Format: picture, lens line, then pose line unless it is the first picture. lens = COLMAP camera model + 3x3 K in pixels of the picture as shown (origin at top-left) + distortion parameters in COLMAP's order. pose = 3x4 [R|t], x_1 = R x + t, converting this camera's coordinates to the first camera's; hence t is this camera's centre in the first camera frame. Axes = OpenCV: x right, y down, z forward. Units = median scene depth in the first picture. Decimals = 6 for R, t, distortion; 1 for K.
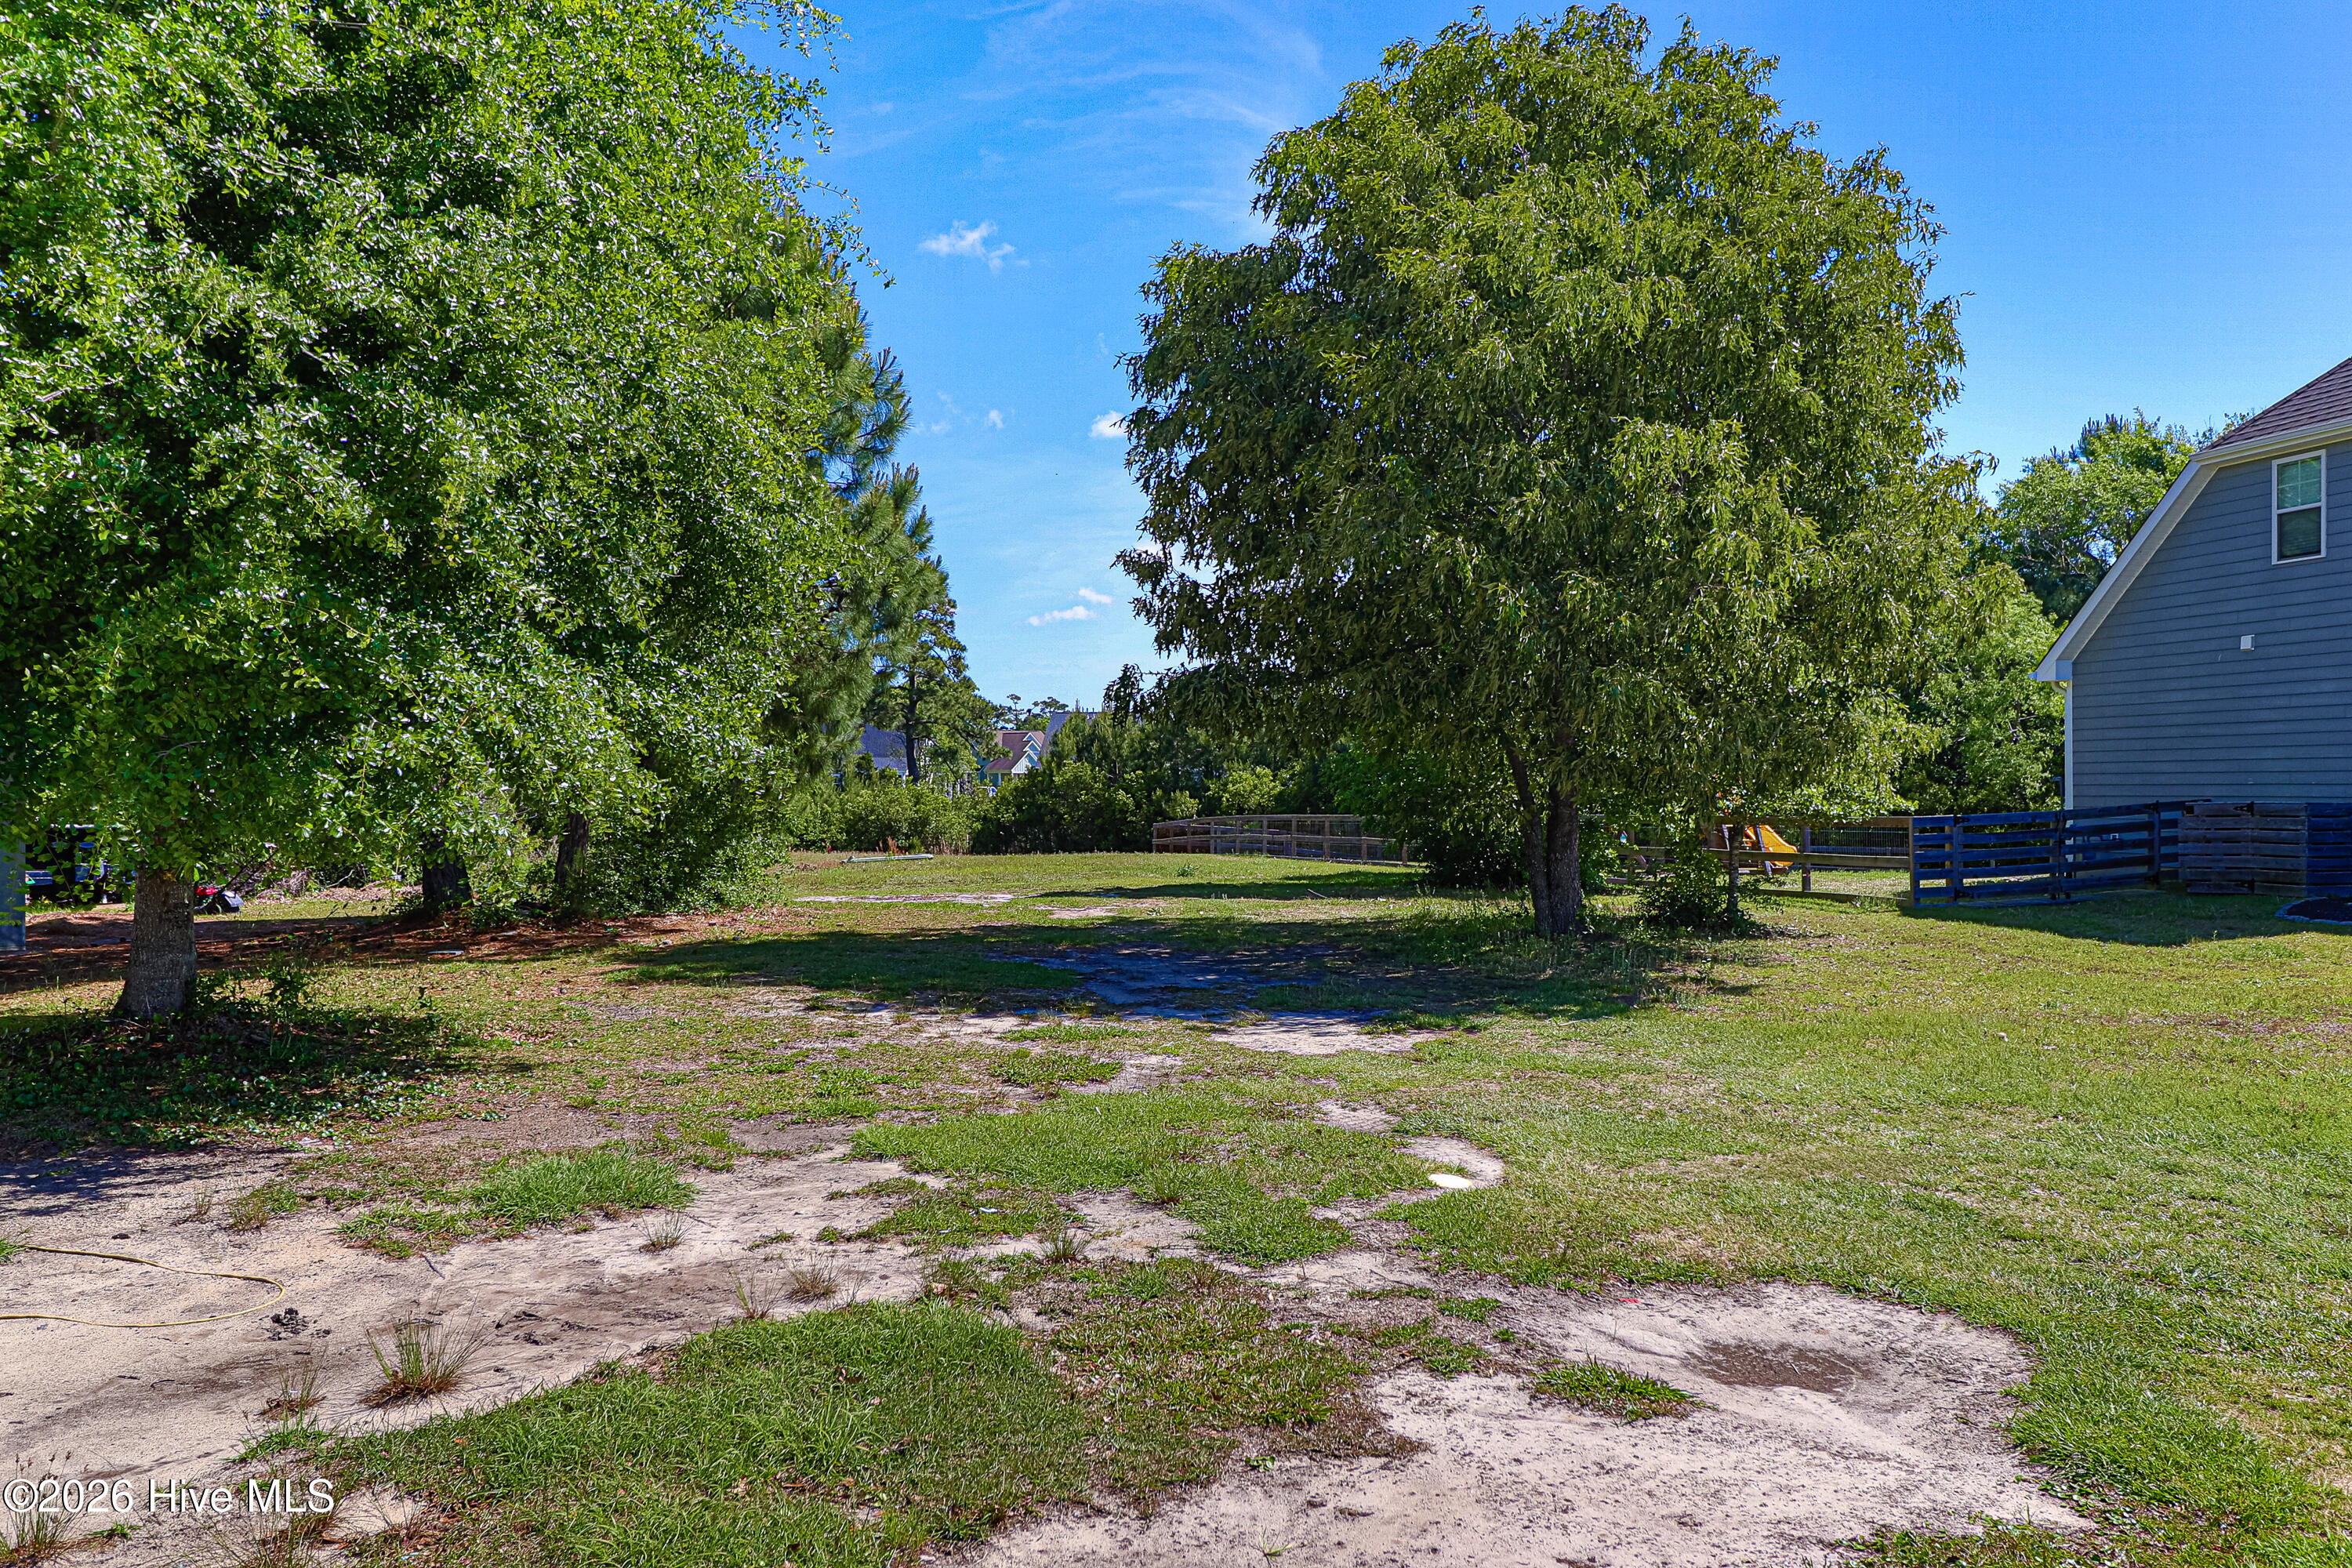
lens RADIAL K [[1778.2, 0, 1176.0], [0, 1778.2, 784.0], [0, 0, 1]] dist [0.001696, 0.001678]
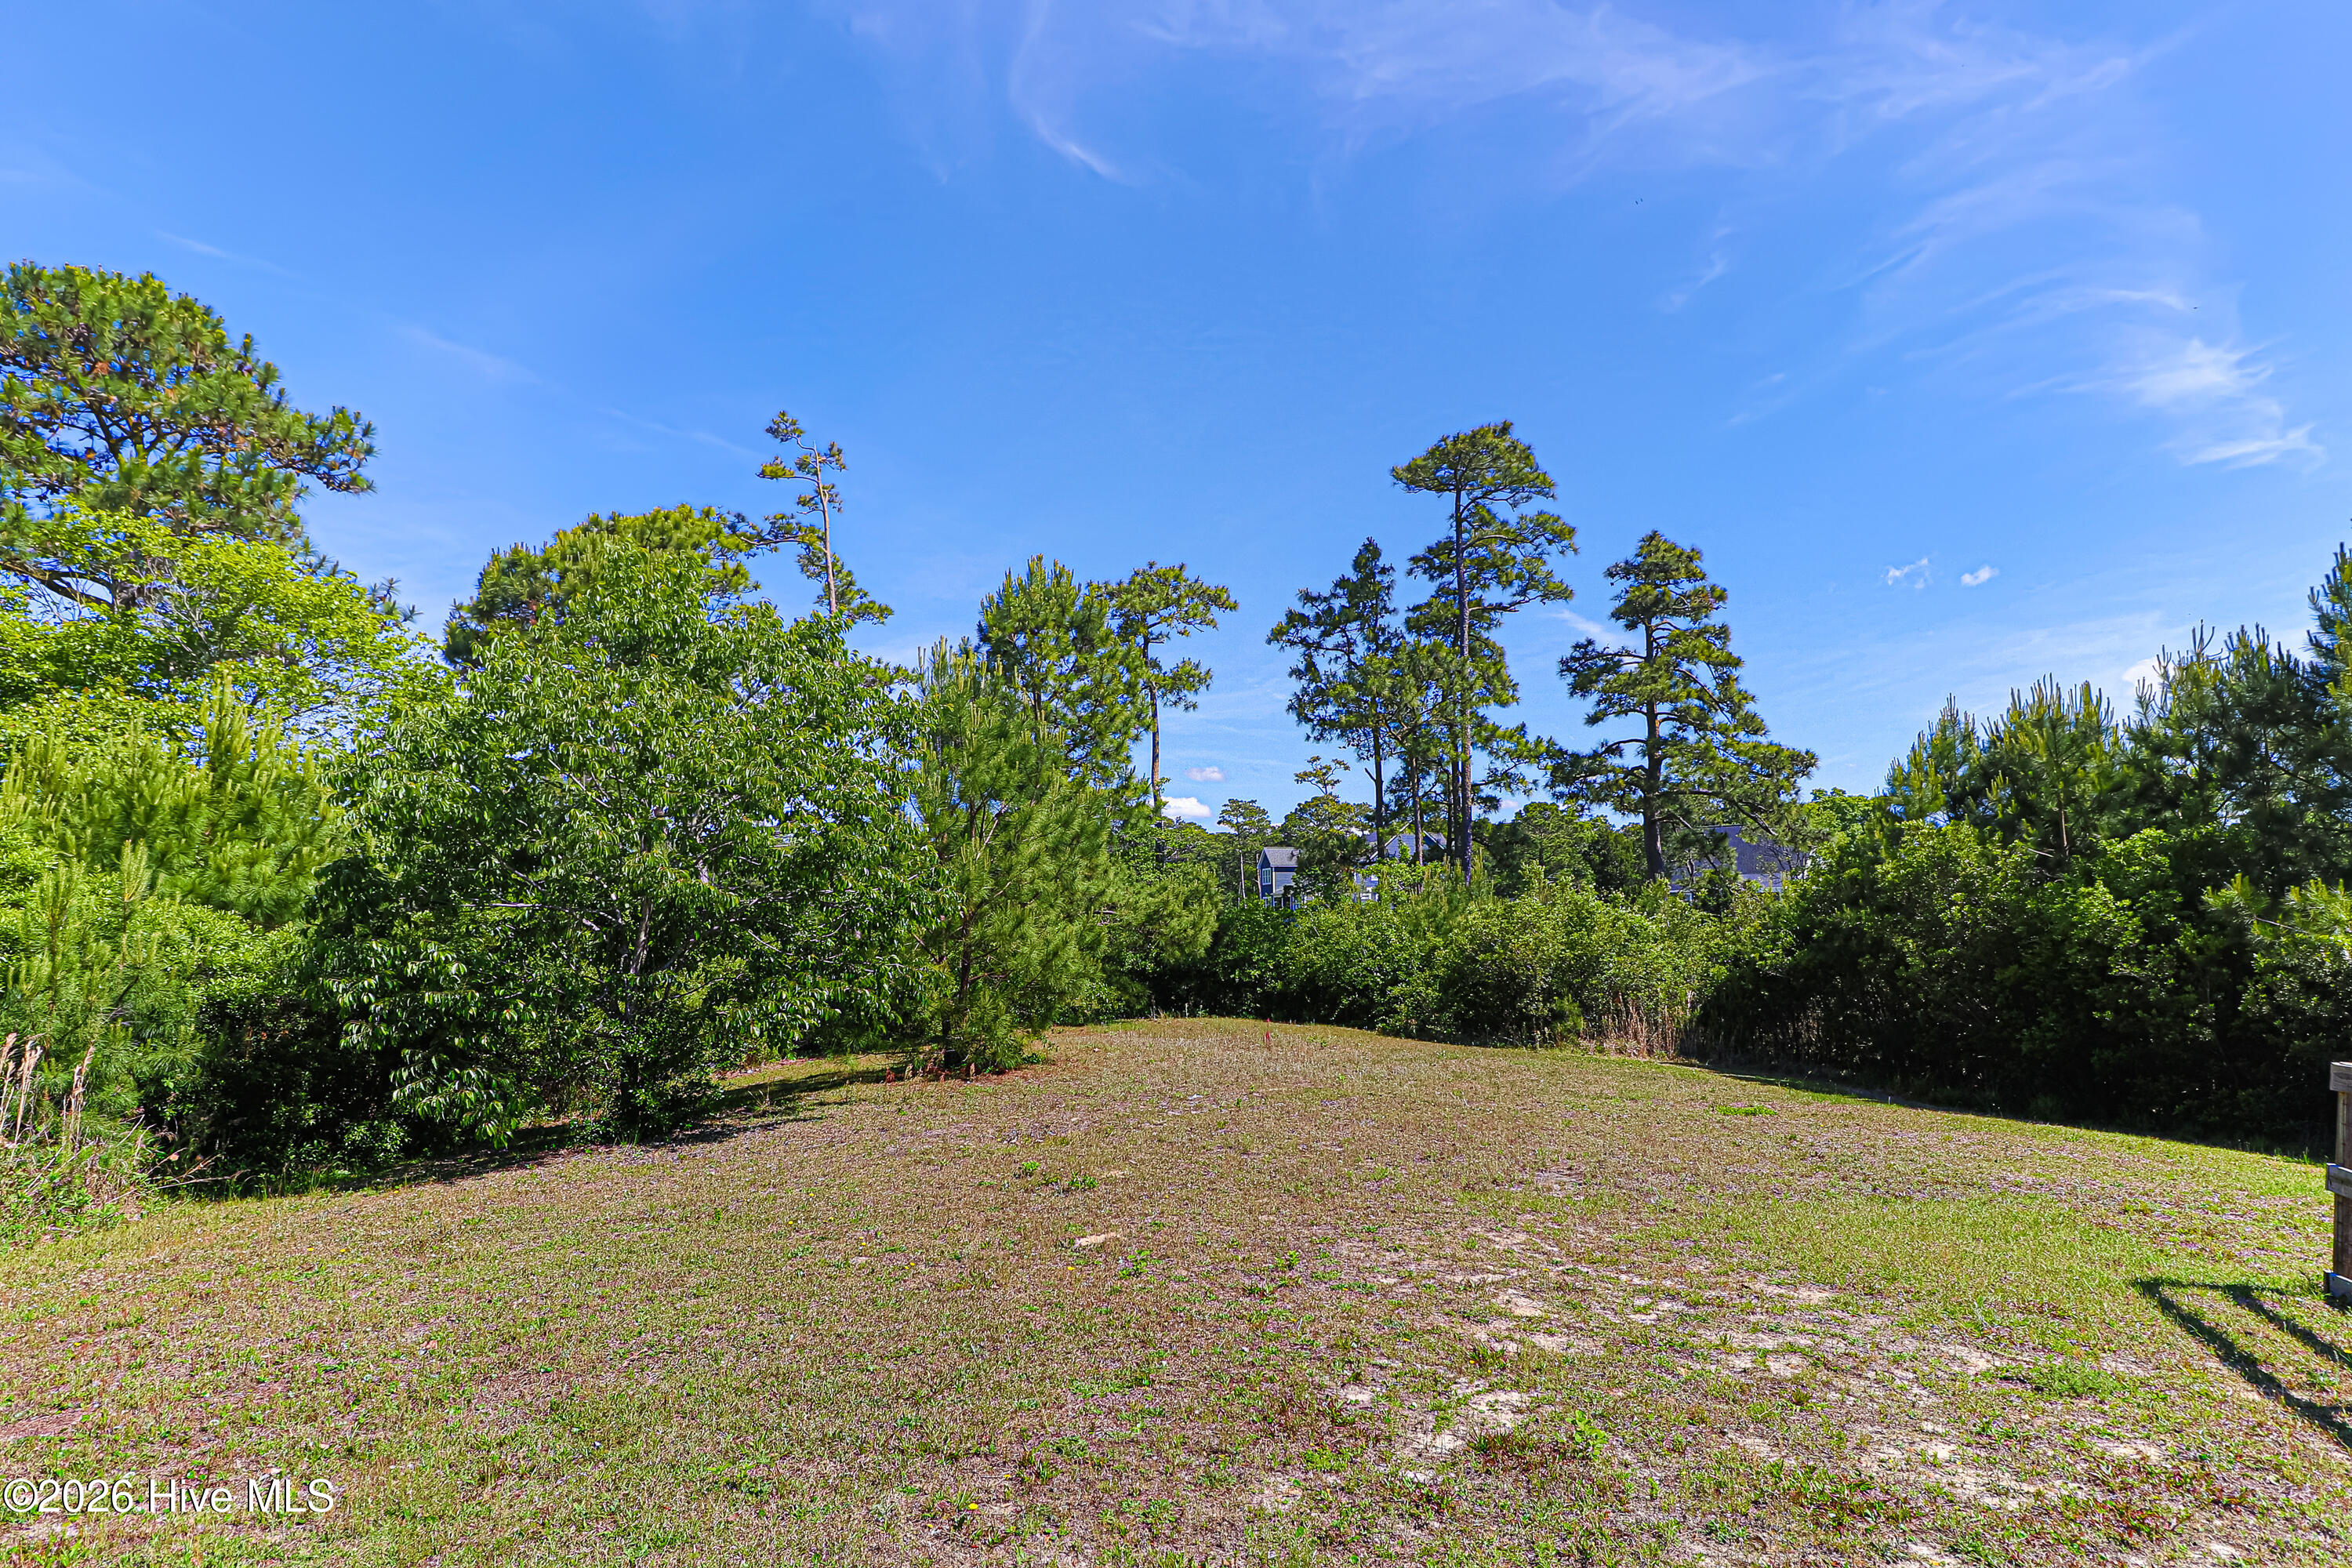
lens RADIAL K [[1197.9, 0, 1147.1], [0, 1197.9, 899.0], [0, 0, 1]] dist [-0.043412, 0.000407]
pose [[0.772080, -0.023804, -0.635079, -0.026250], [0.020350, 0.999712, -0.012732, 0.004548], [0.635199, -0.003093, 0.772342, 0.671514]]
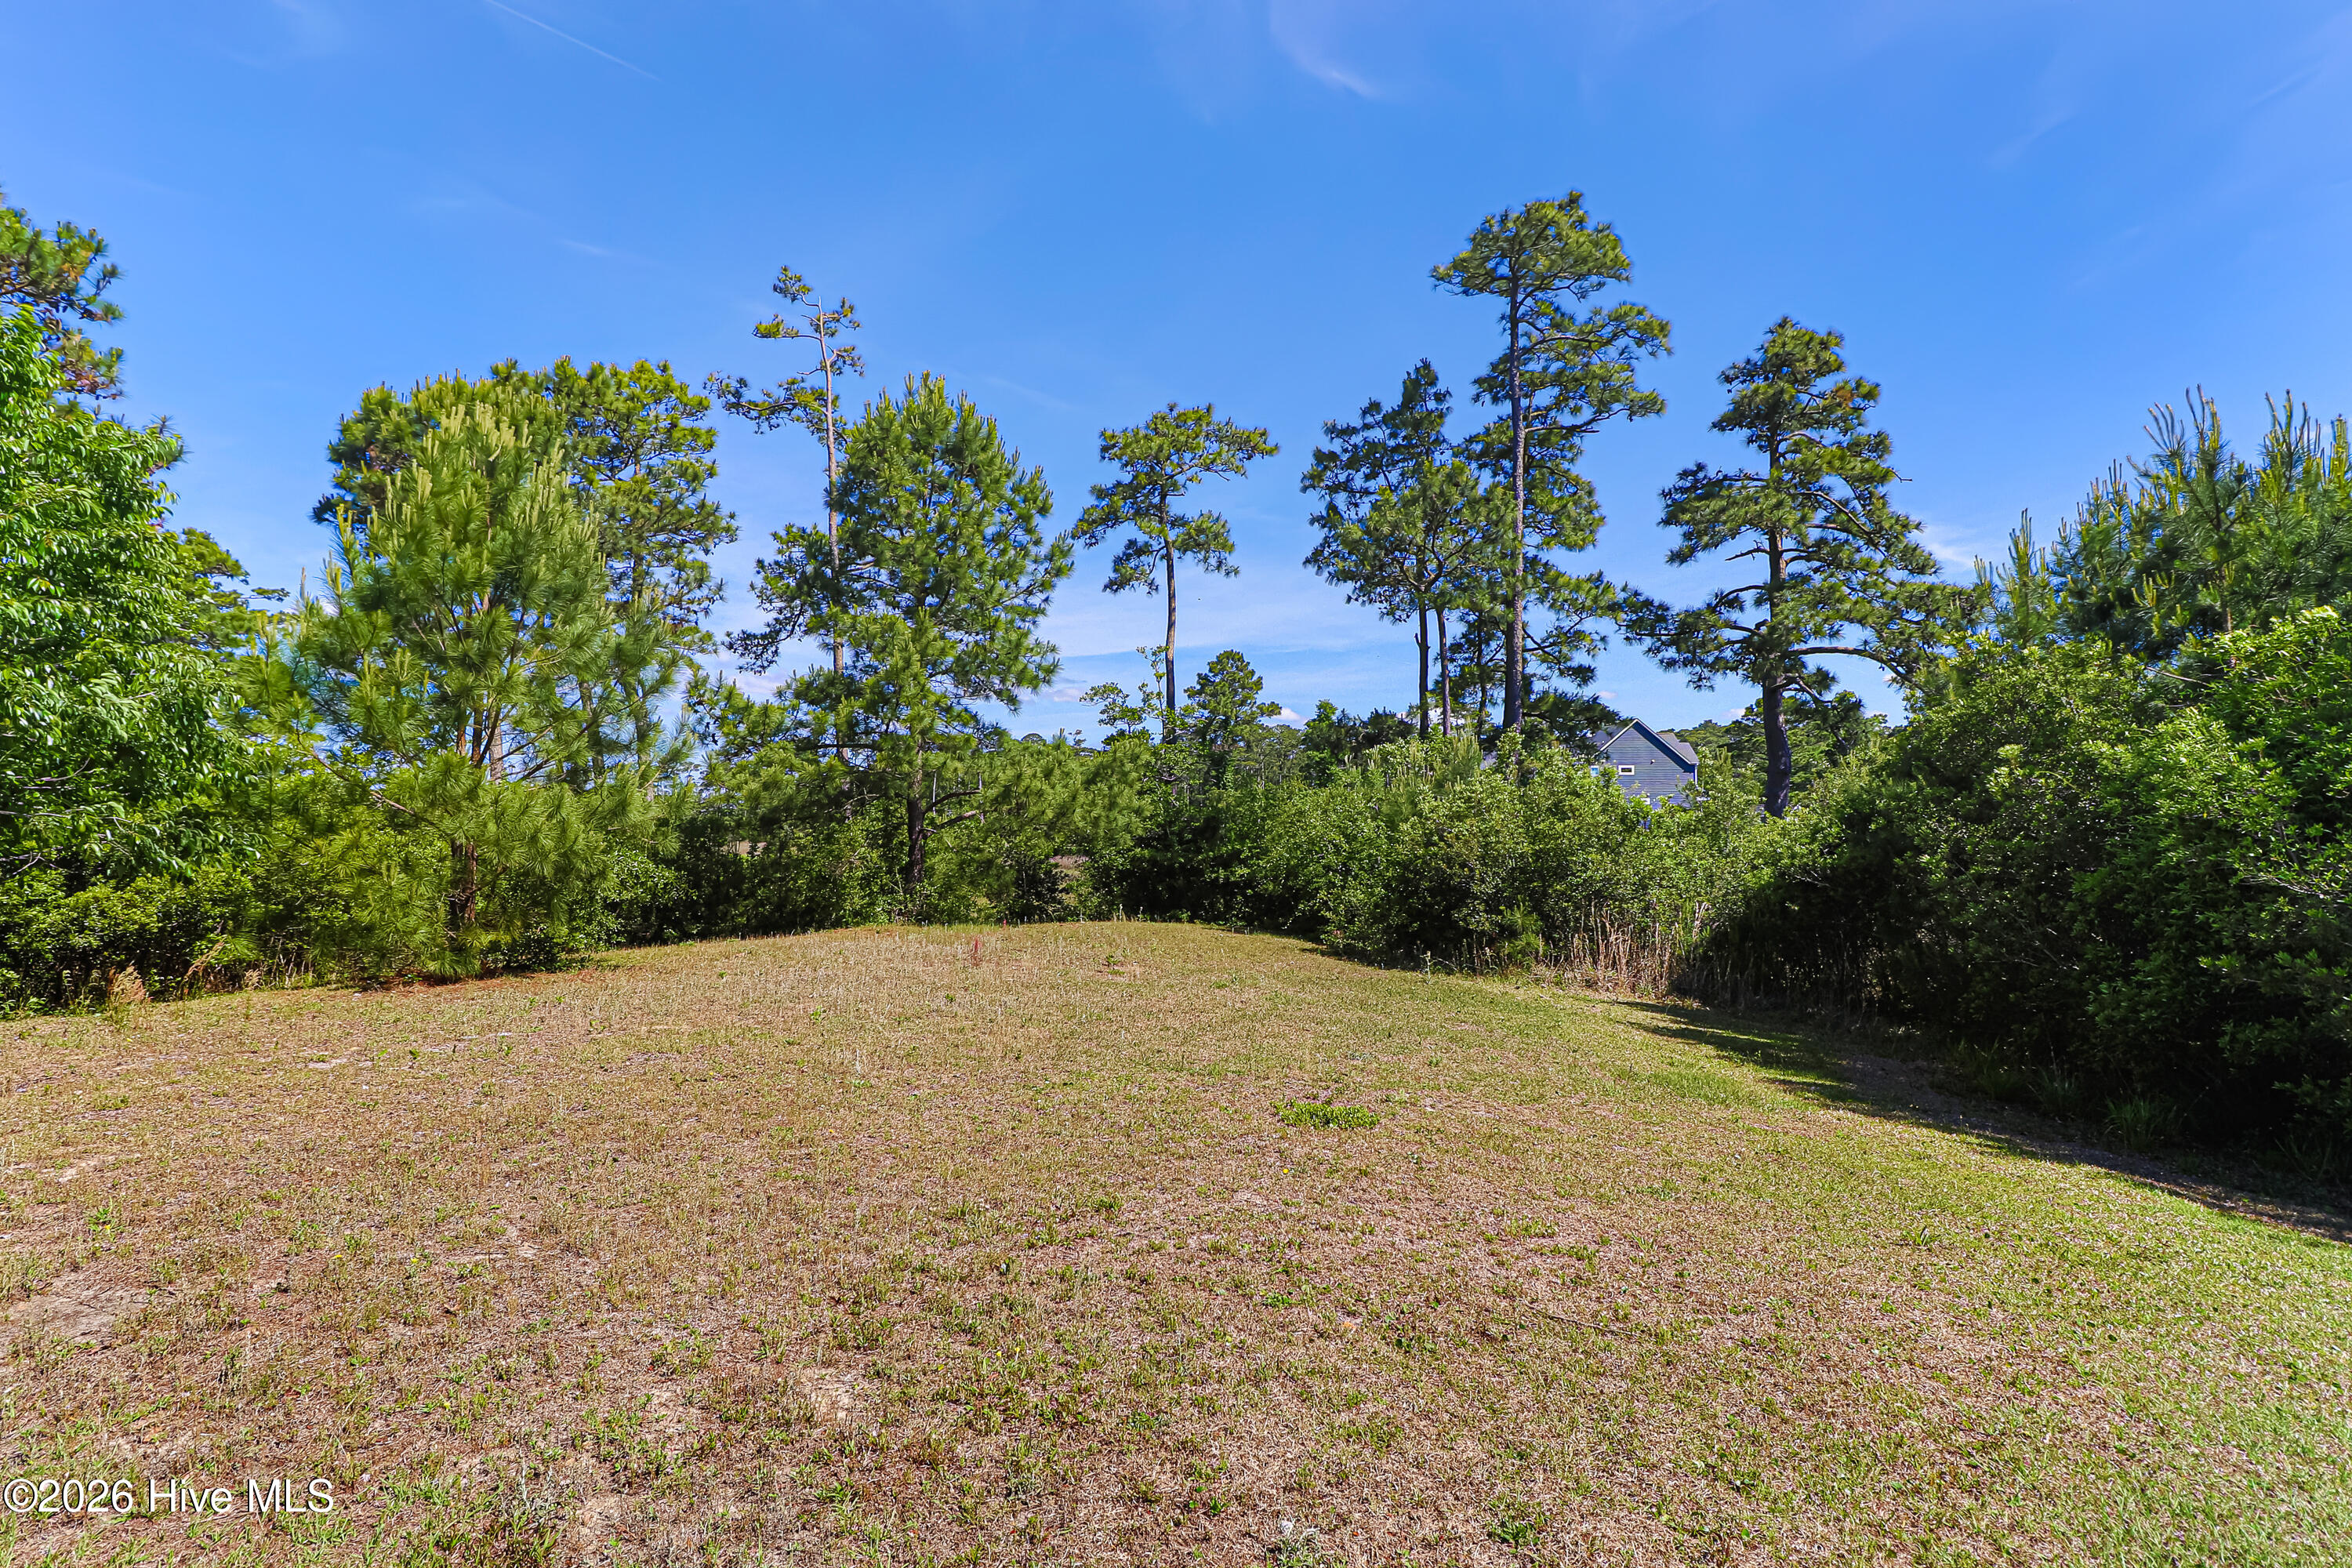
lens RADIAL K [[1180.0, 0, 1176.0], [0, 1180.0, 784.0], [0, 0, 1]] dist [0.004183, -0.000070]
pose [[0.633325, -0.031523, -0.773244, -0.004596], [0.007997, 0.999383, -0.034191, 0.012516], [0.773845, 0.015470, 0.633187, 0.793794]]
